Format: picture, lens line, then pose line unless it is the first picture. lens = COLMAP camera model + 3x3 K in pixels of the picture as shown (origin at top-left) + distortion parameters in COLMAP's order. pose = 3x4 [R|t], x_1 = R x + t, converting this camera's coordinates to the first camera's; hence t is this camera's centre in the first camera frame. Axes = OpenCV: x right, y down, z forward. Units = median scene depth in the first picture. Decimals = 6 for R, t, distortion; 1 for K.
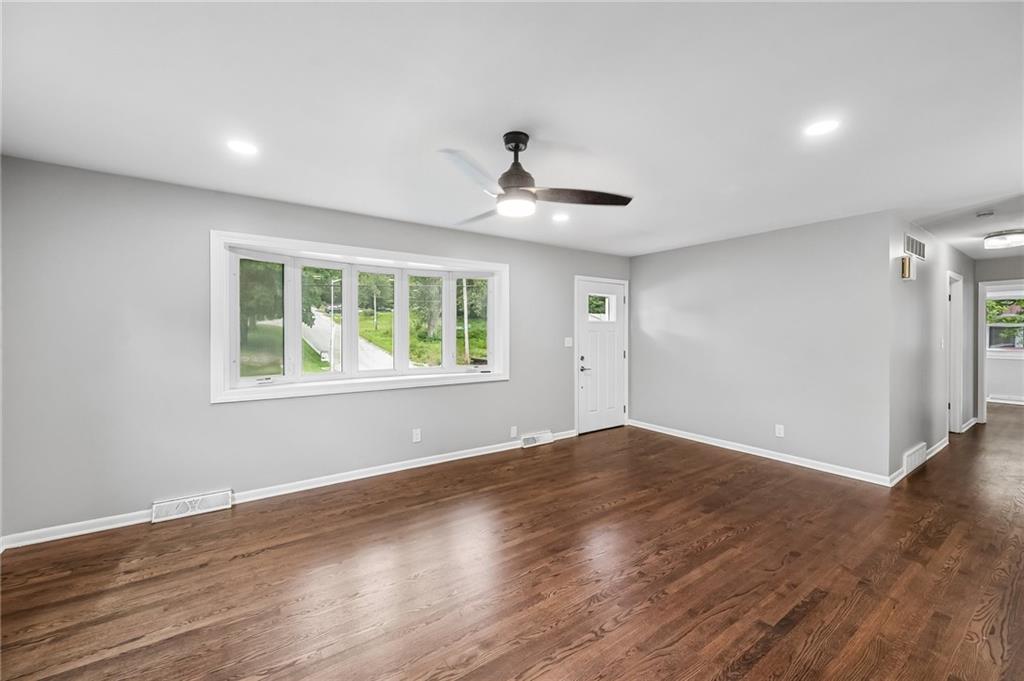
lens RADIAL K [[410.1, 0, 511.0], [0, 410.1, 333.6], [0, 0, 1]] dist [0.000364, 0.000319]
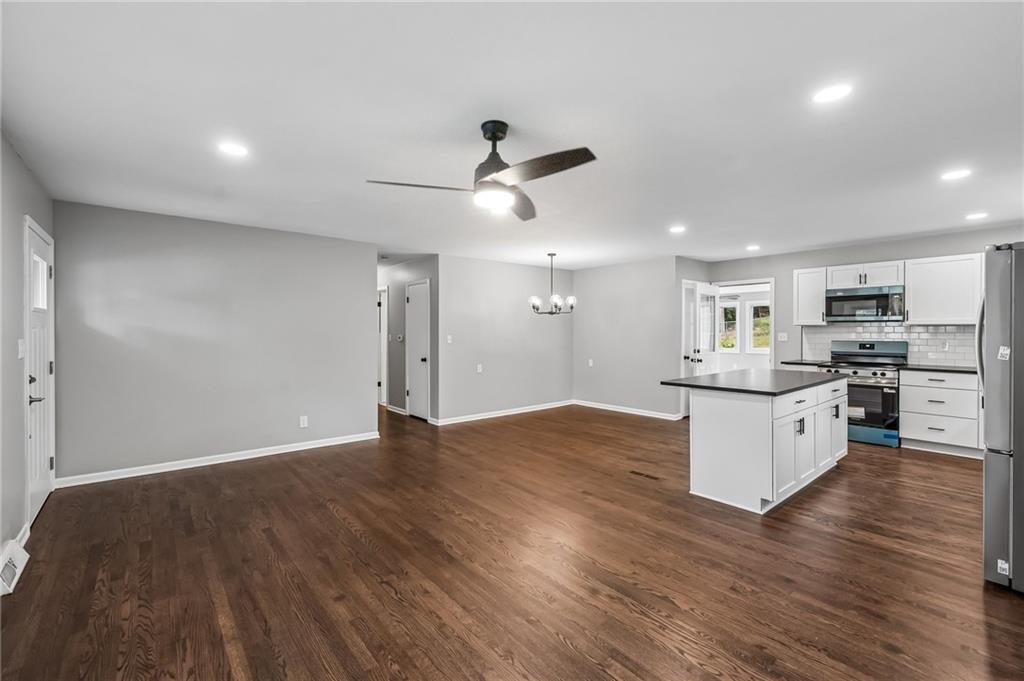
lens RADIAL K [[435.0, 0, 519.1], [0, 435.0, 335.4], [0, 0, 1]] dist [0.003615, -0.000246]
pose [[-0.111452, -0.009368, 0.993726, -0.580727], [-0.001983, 0.999956, 0.009204, -0.001007], [-0.993768, -0.000945, -0.111465, 0.609496]]
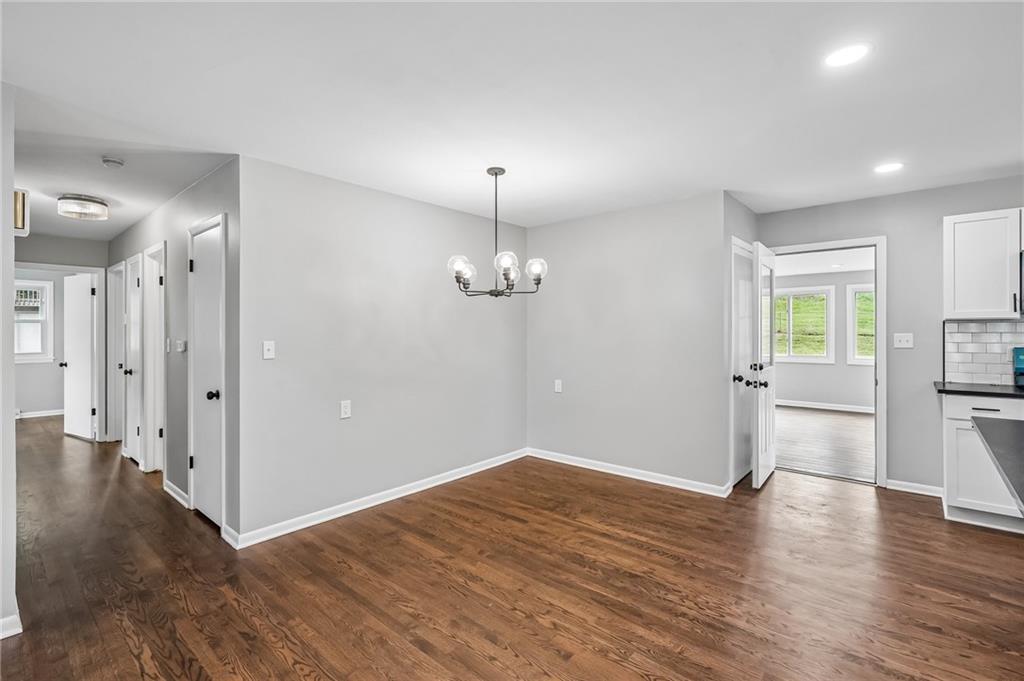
lens RADIAL K [[465.7, 0, 513.9], [0, 465.7, 333.4], [0, 0, 1]] dist [-0.003154, 0.000013]
pose [[-0.255147, -0.002387, 0.966899, 0.188049], [-0.000196, 0.999997, 0.002417, 0.000454], [-0.966902, 0.000428, -0.255147, 0.492587]]
